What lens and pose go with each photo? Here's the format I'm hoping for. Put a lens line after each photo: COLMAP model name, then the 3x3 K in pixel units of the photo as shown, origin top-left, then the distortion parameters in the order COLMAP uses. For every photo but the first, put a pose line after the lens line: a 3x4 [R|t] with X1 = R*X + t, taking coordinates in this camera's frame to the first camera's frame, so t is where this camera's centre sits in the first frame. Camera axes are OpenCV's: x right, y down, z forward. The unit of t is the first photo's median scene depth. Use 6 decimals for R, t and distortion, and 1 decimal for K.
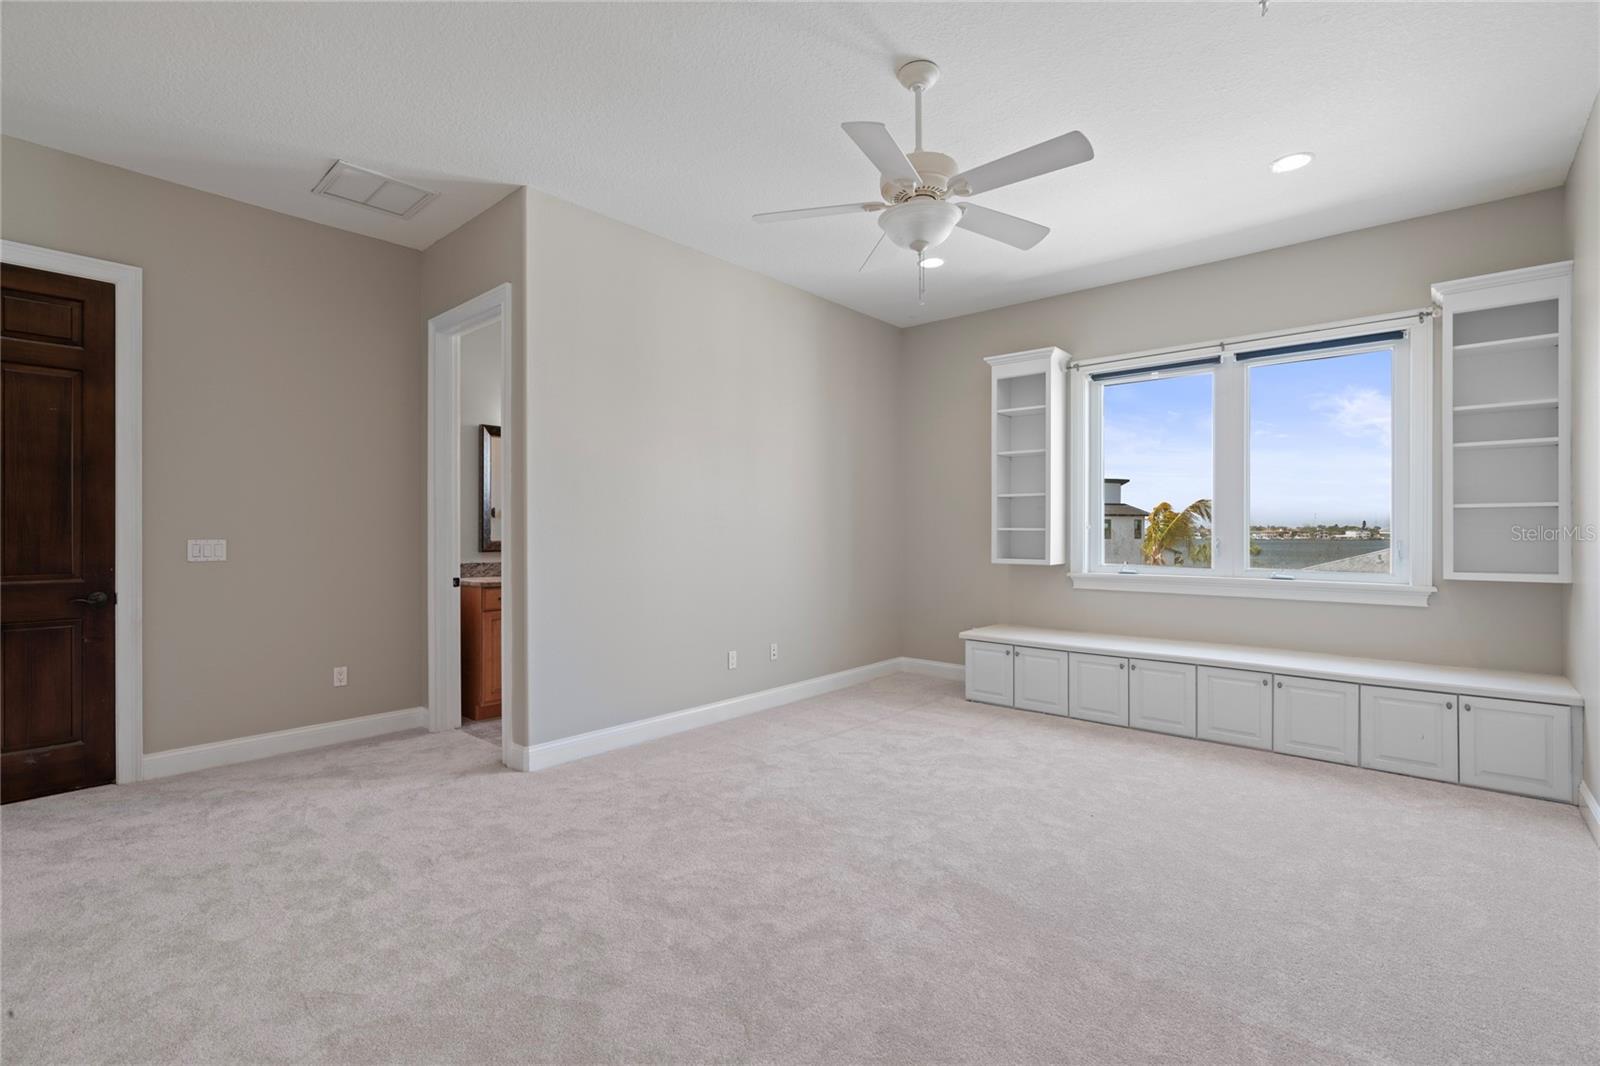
lens RADIAL K [[729.7, 0, 787.6], [0, 729.7, 526.6], [0, 0, 1]] dist [-0.003696, 0.000286]
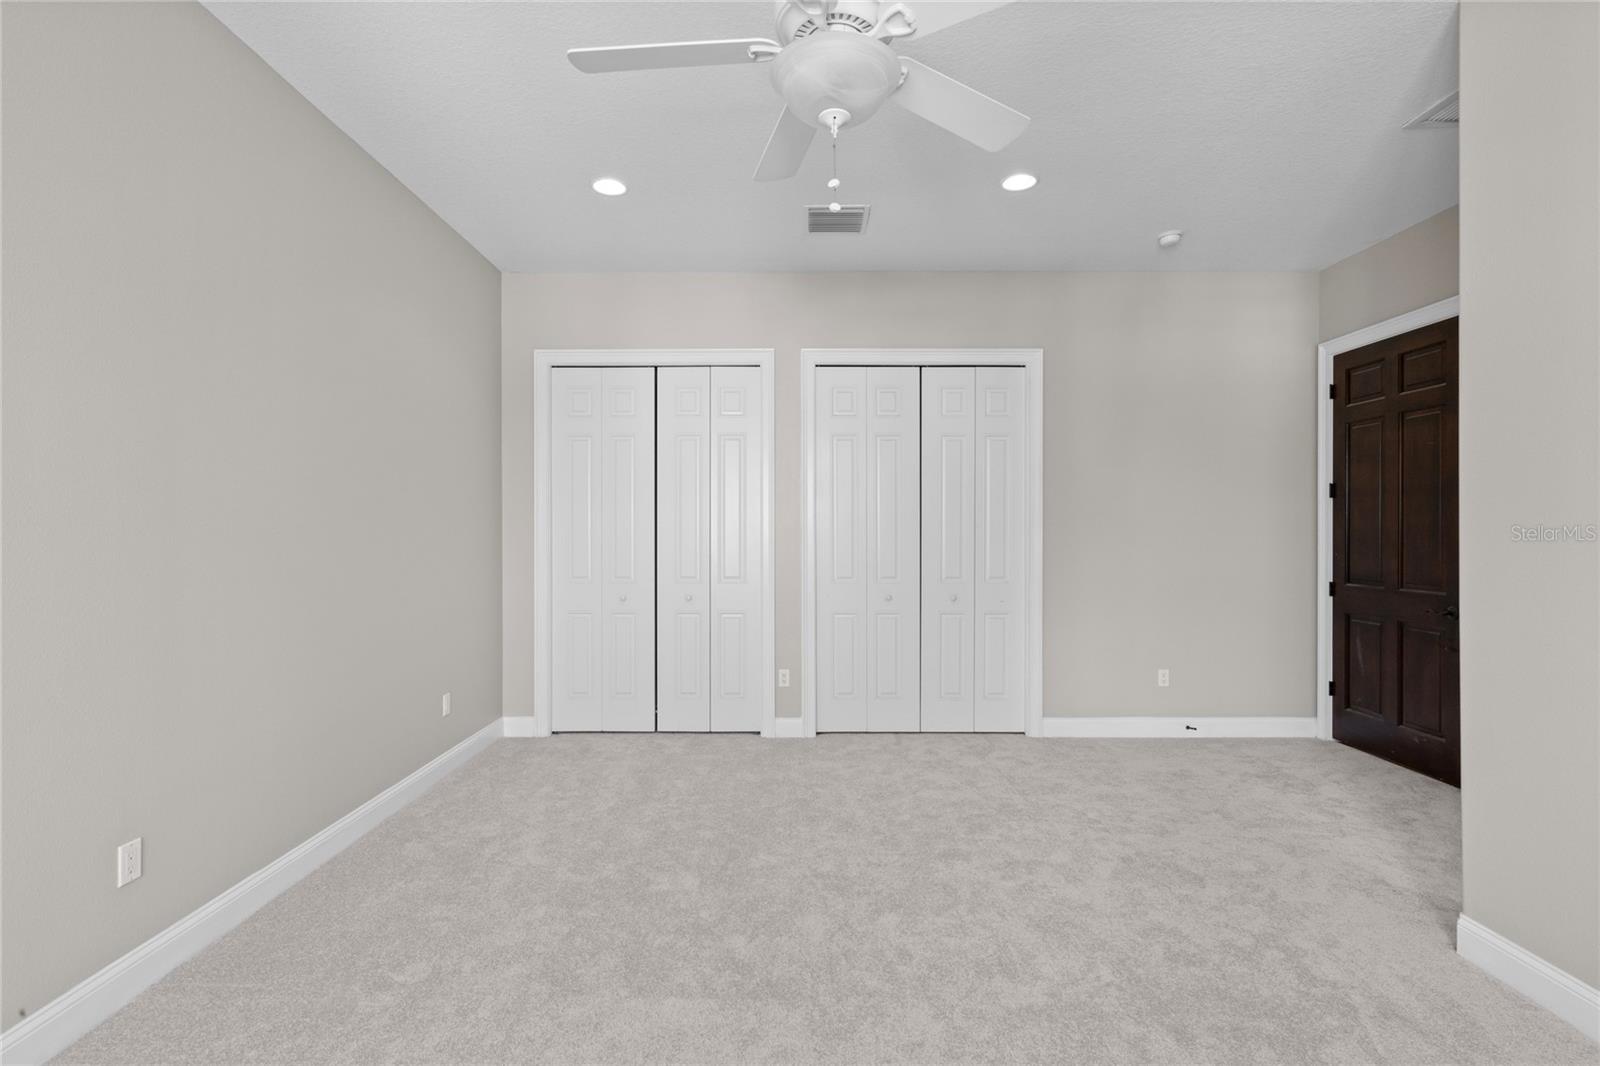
lens RADIAL K [[729.7, 0, 789.0], [0, 729.7, 534.8], [0, 0, 1]] dist [-0.003696, 0.000286]
pose [[-0.737304, 0.012853, -0.675438, 0.579284], [0.008678, 0.999917, 0.009555, -0.042062], [0.675505, 0.001183, -0.737354, 1.270873]]
